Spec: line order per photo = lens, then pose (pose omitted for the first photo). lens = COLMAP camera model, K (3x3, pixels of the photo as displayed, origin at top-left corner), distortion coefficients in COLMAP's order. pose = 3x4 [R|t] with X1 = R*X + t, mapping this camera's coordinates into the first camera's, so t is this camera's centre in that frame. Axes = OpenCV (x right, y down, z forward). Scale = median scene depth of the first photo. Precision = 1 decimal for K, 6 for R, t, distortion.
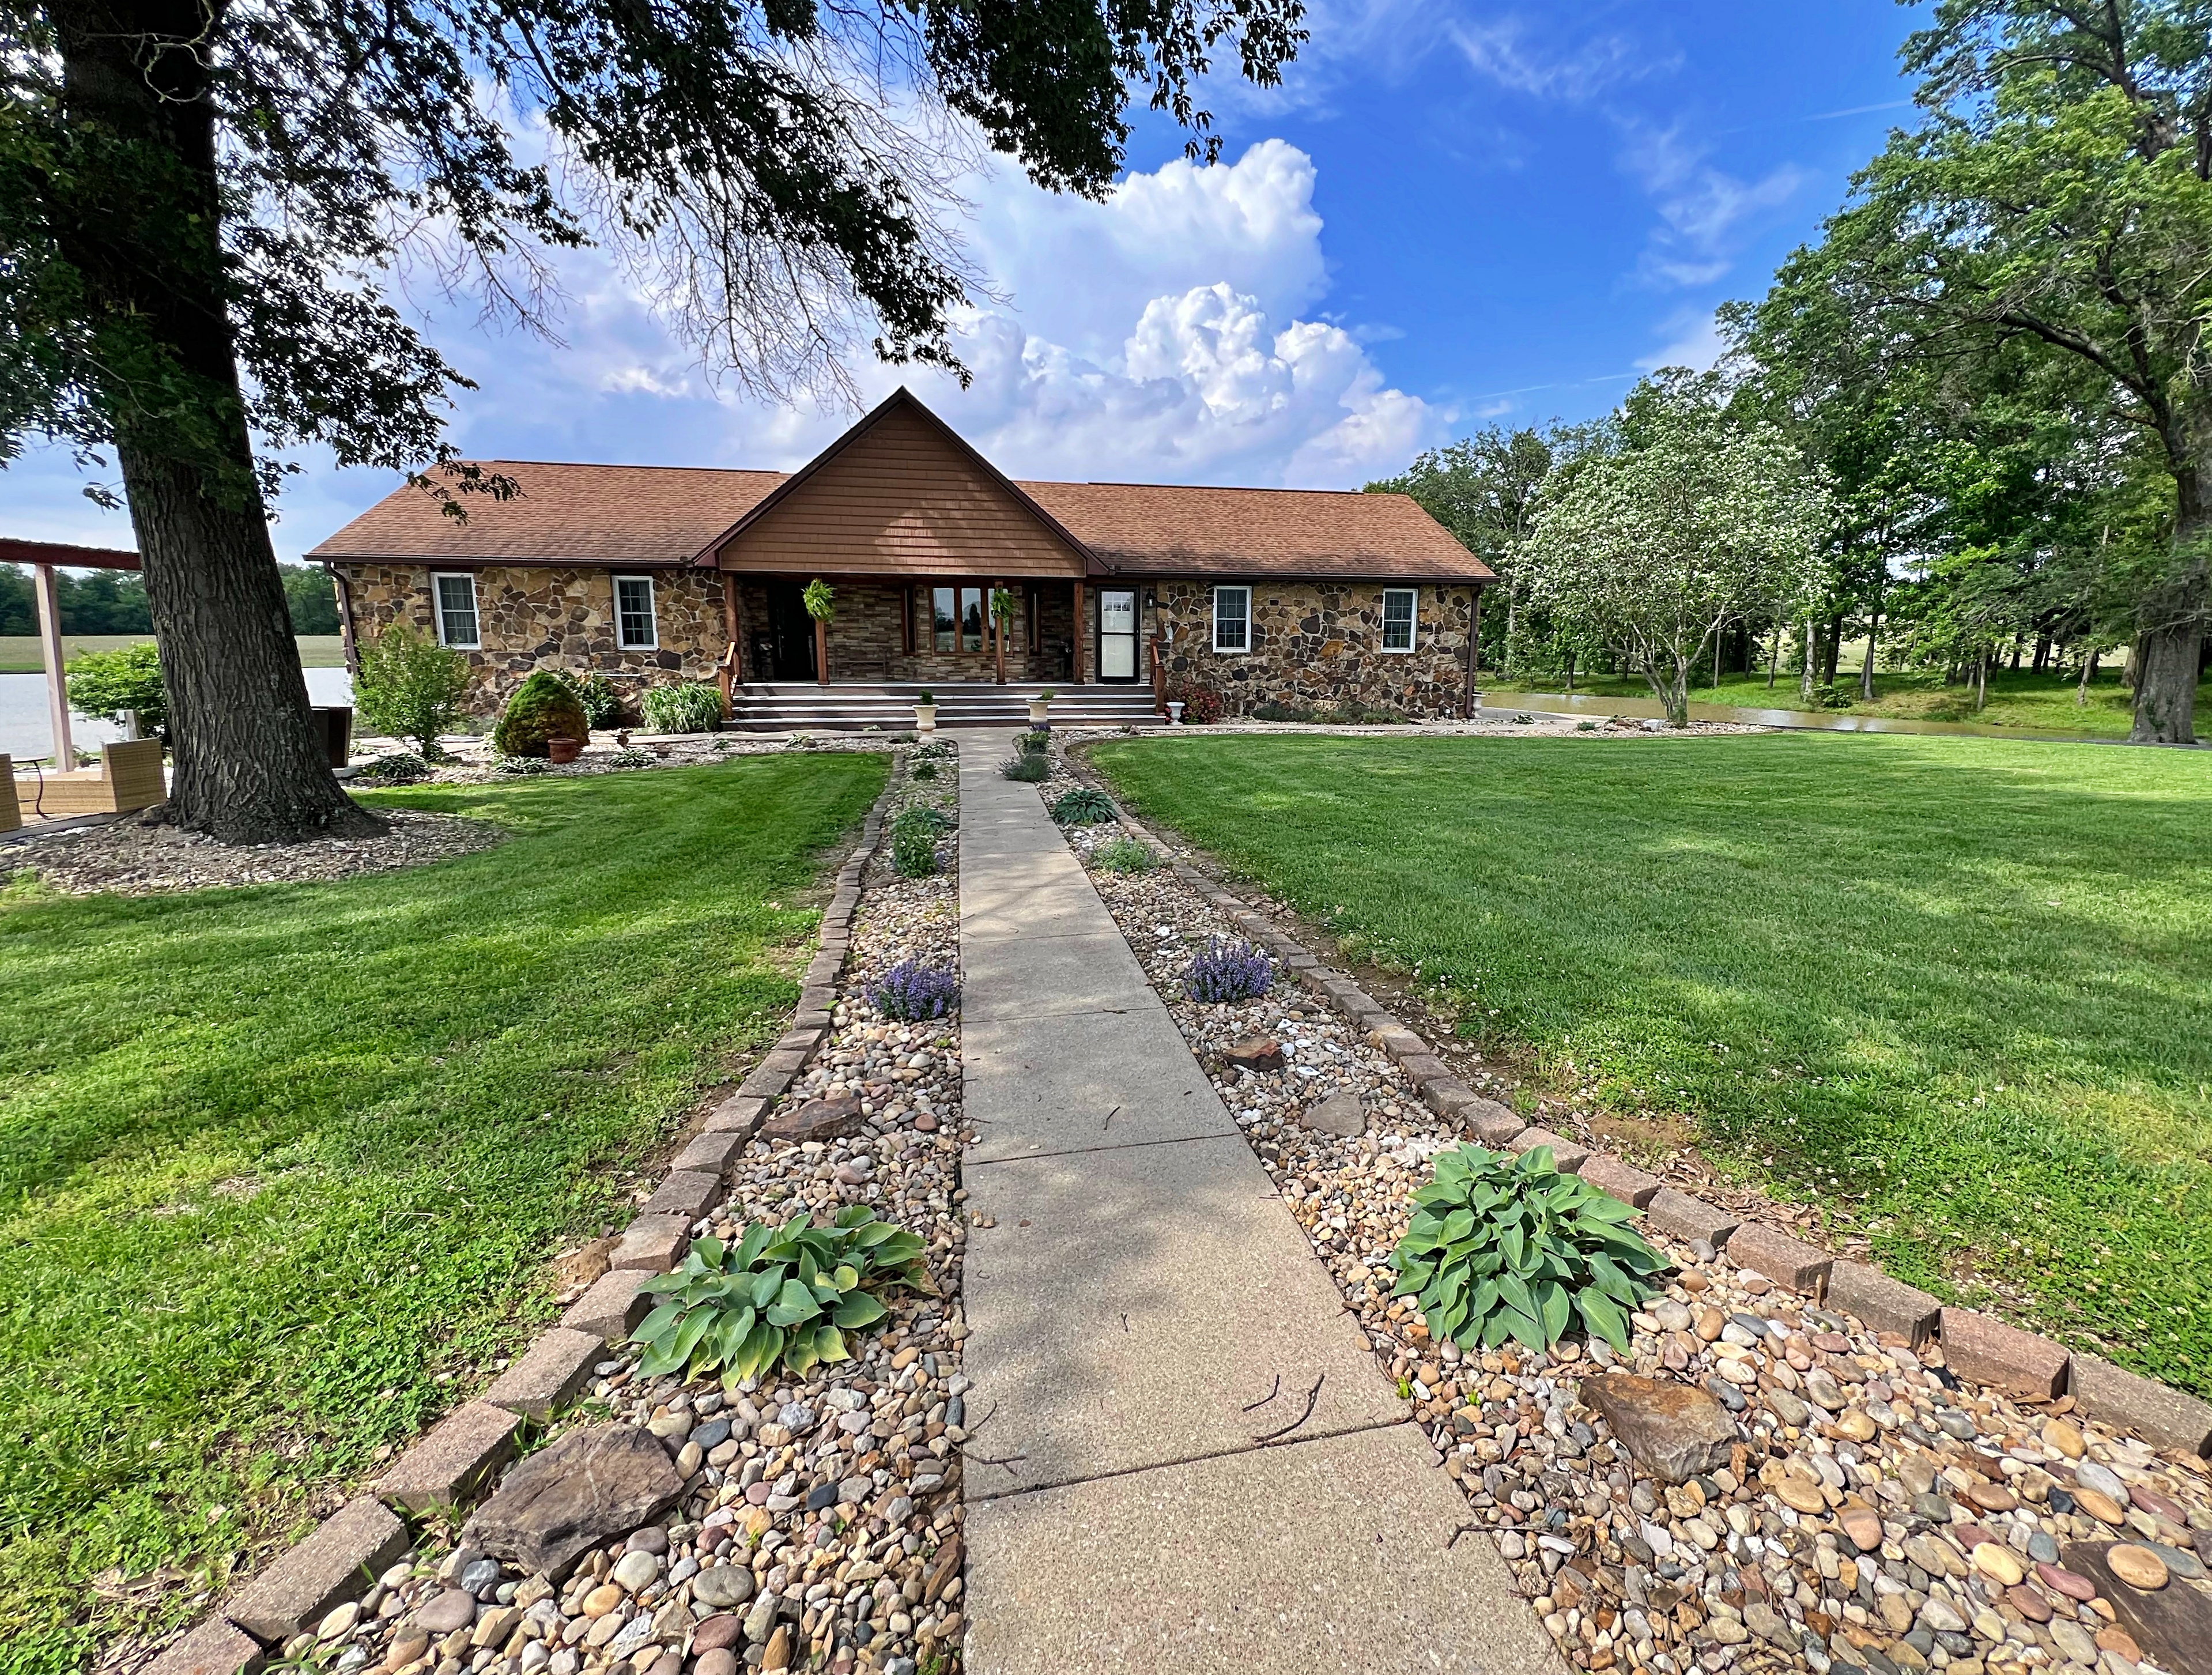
lens RADIAL K [[958.8, 0, 1162.8], [0, 958.8, 806.4], [0, 0, 1]] dist [0.000863, -0.000183]
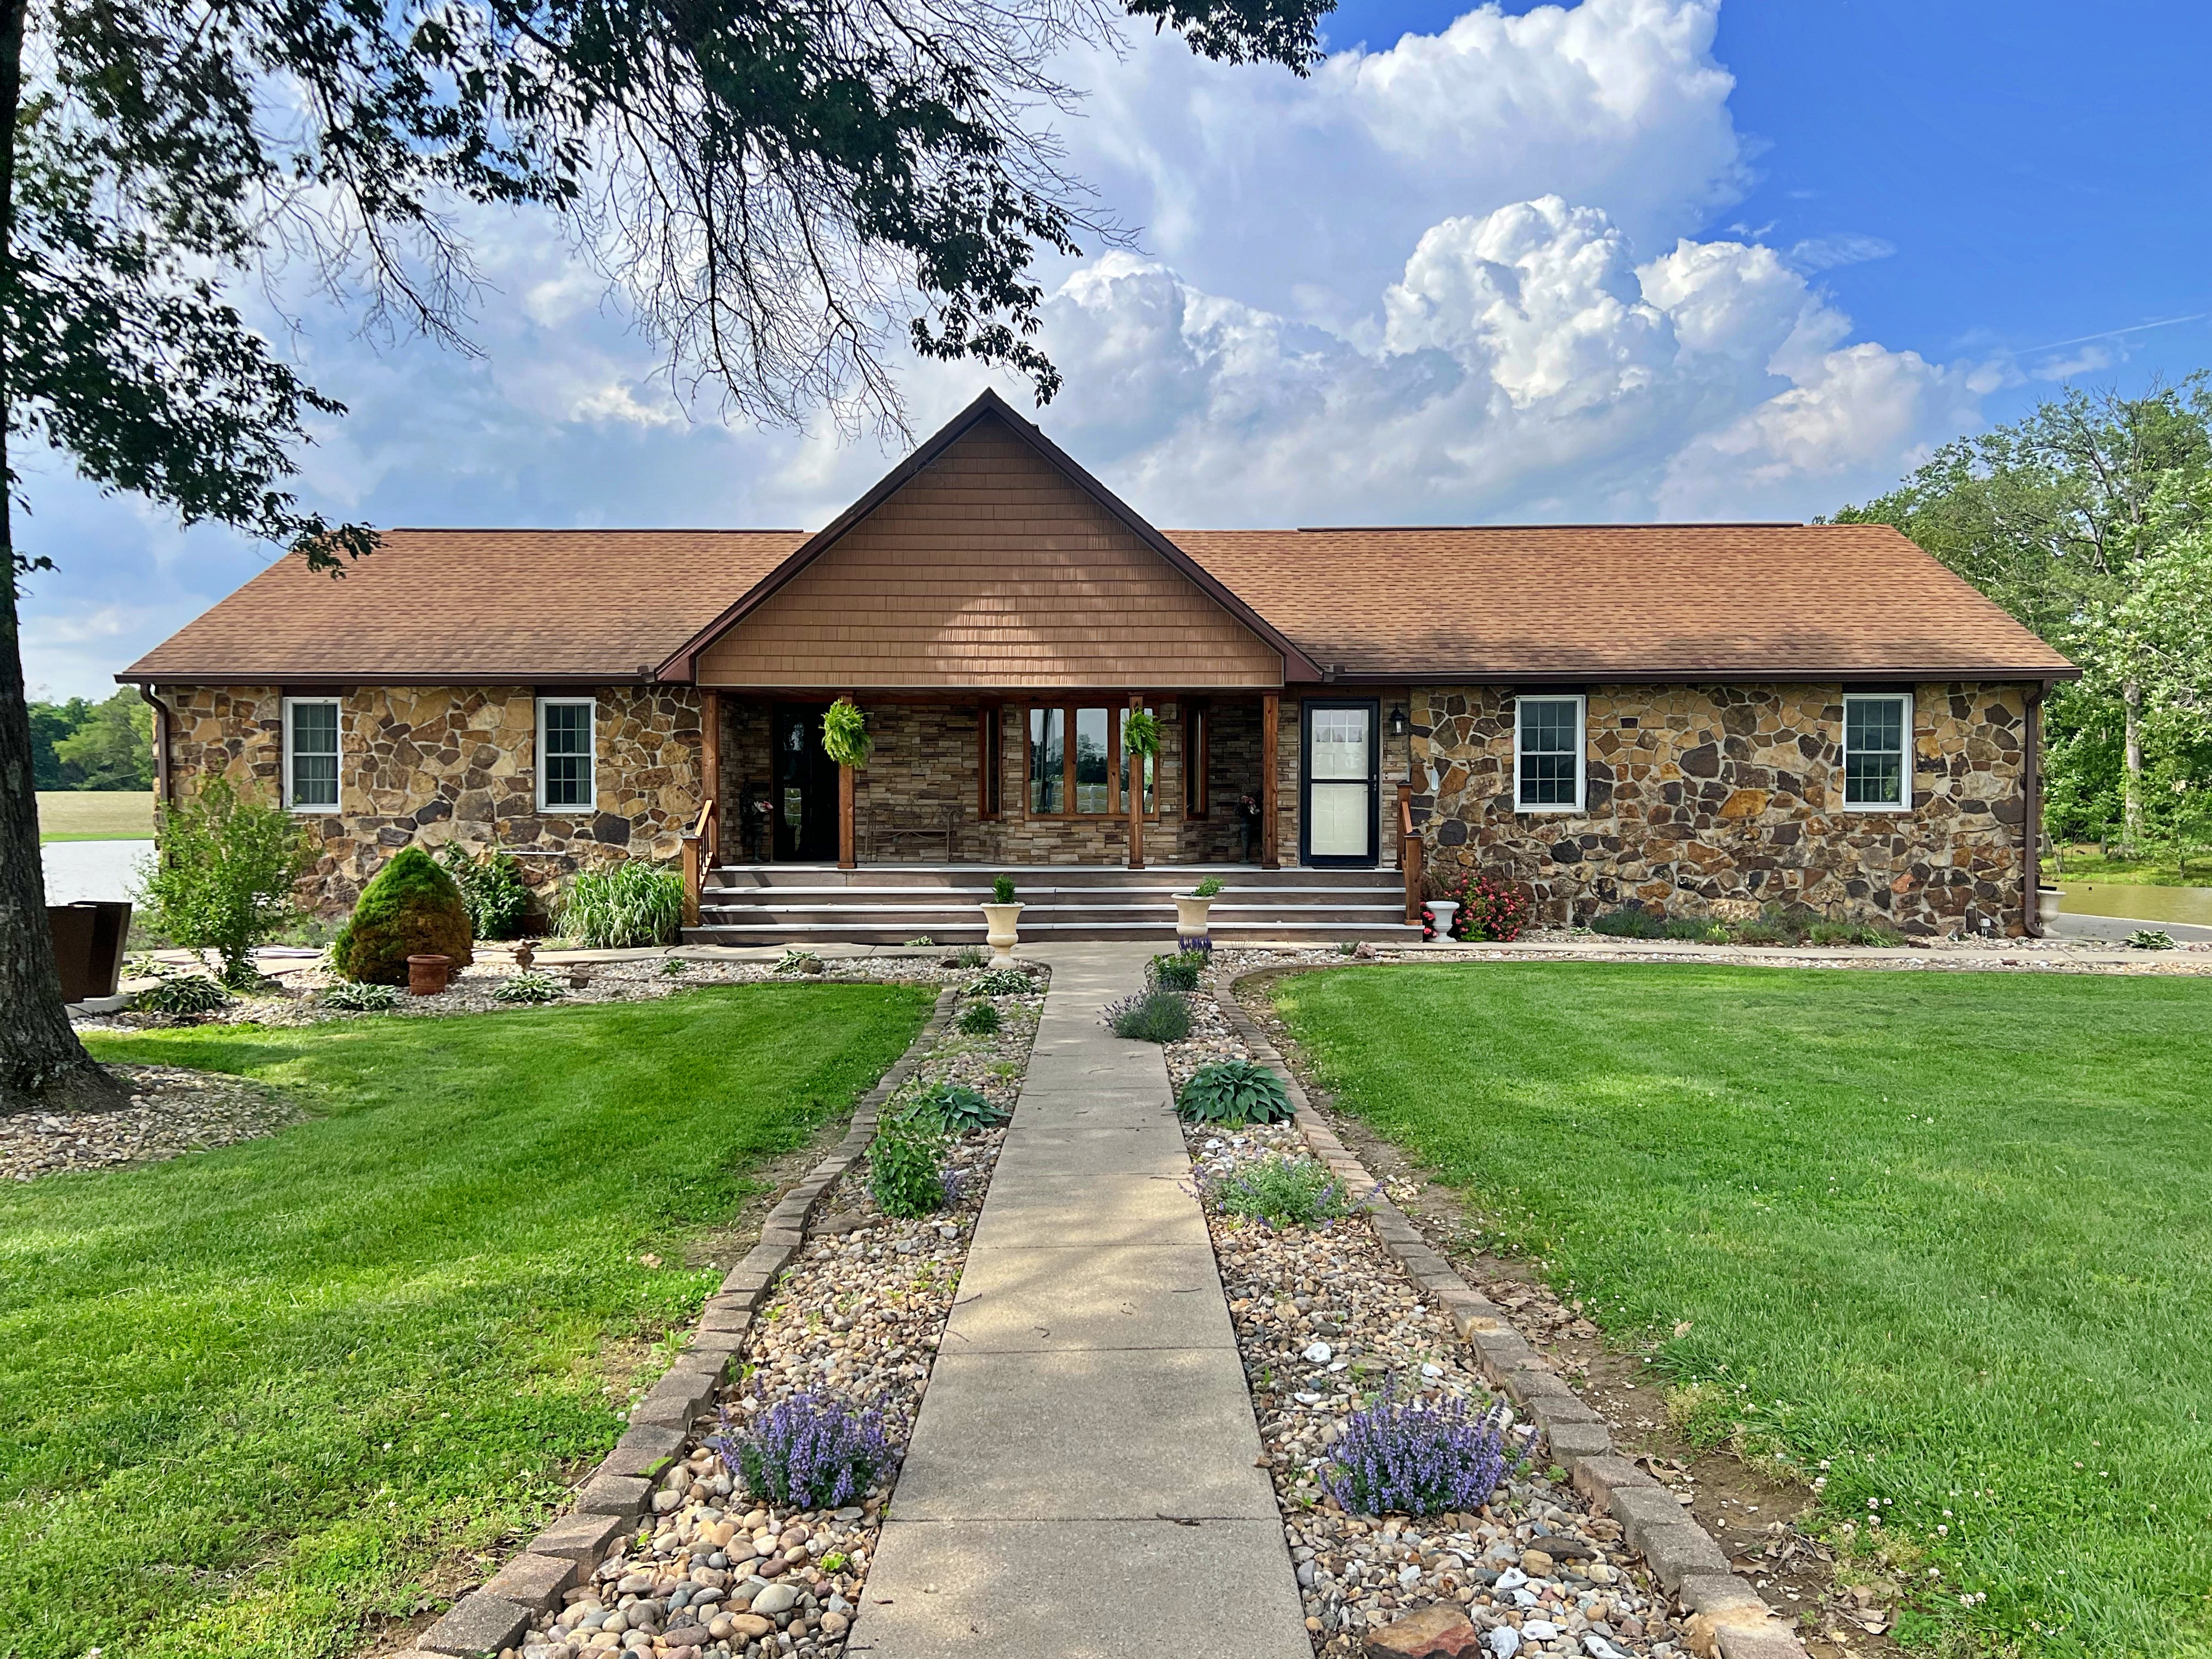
lens RADIAL K [[1665.4, 0, 1106.0], [0, 1665.4, 829.5], [0, 0, 1]] dist [0.057347, -0.074507]
pose [[0.978562, -0.001970, -0.205942, 0.022926], [-0.028467, 0.989062, -0.144726, -0.004488], [0.203974, 0.147486, 0.967803, 0.017234]]
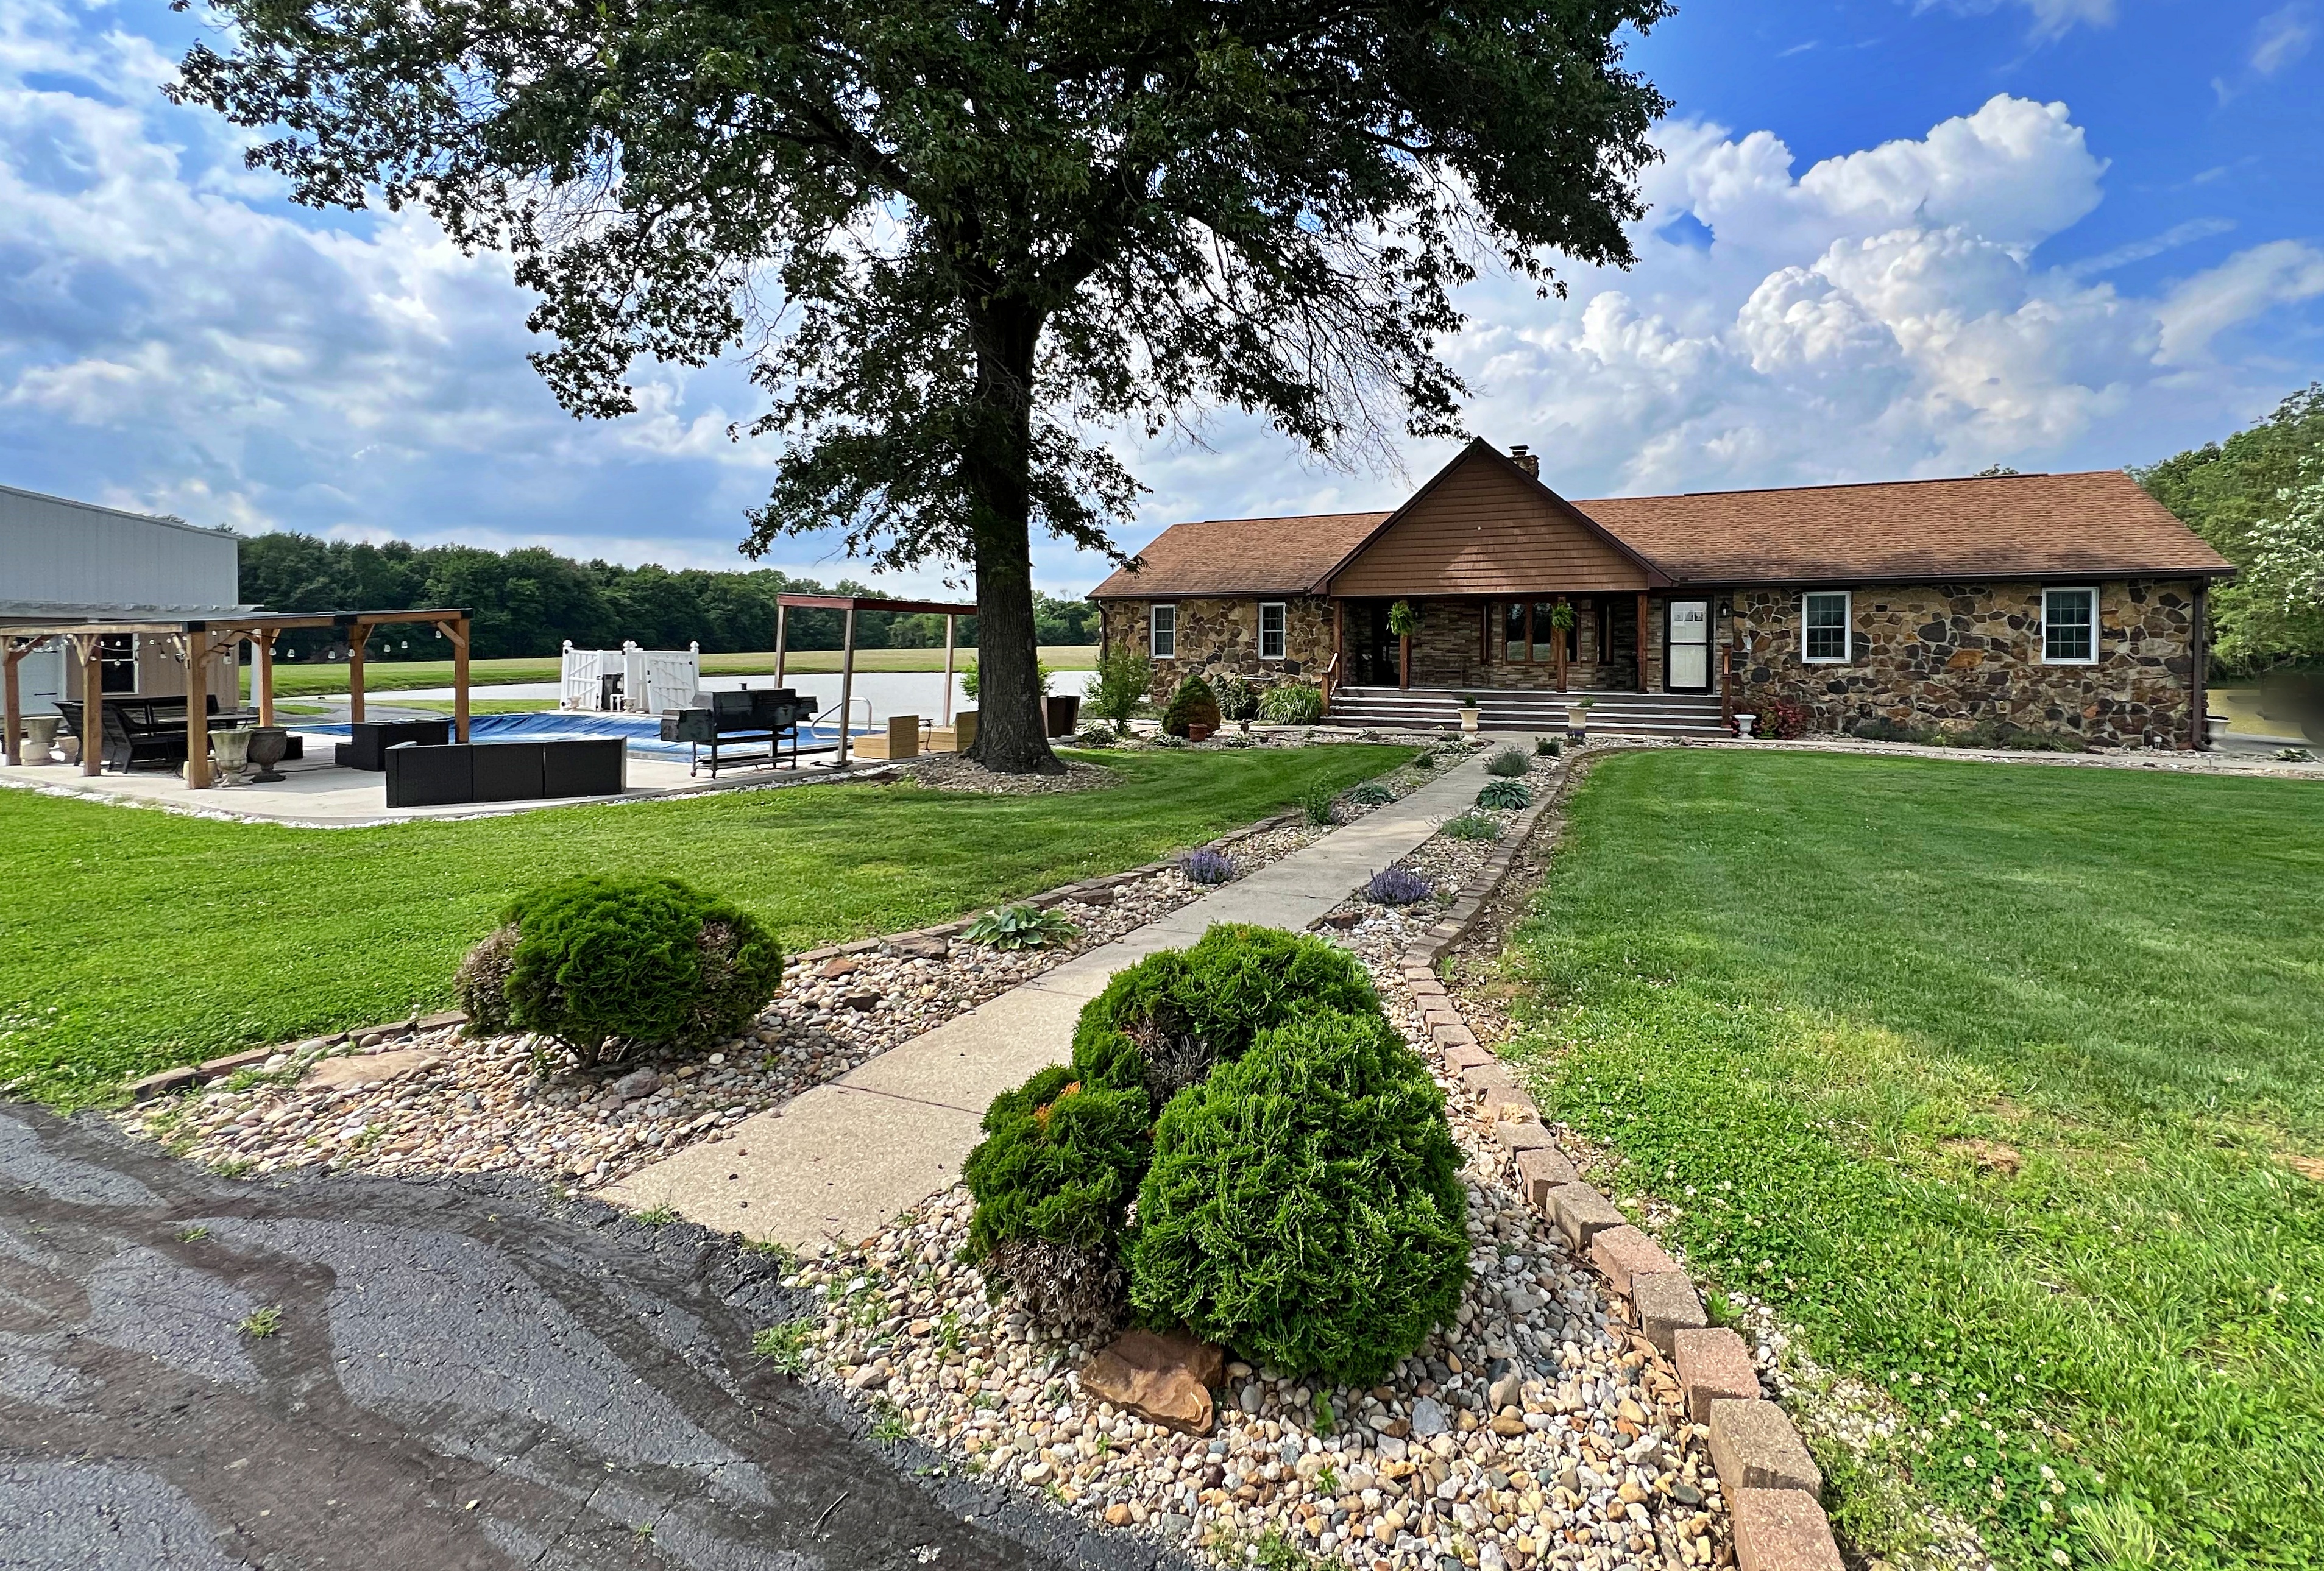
lens RADIAL K [[993.8, 0, 1233.8], [0, 993.8, 655.2], [0, 0, 1]] dist [-0.000948, 0.000345]
pose [[0.816763, 0.000035, -0.576973, 0.181723], [-0.094003, 0.986647, -0.133010, 0.012754], [0.569263, 0.162875, 0.805860, -0.099552]]
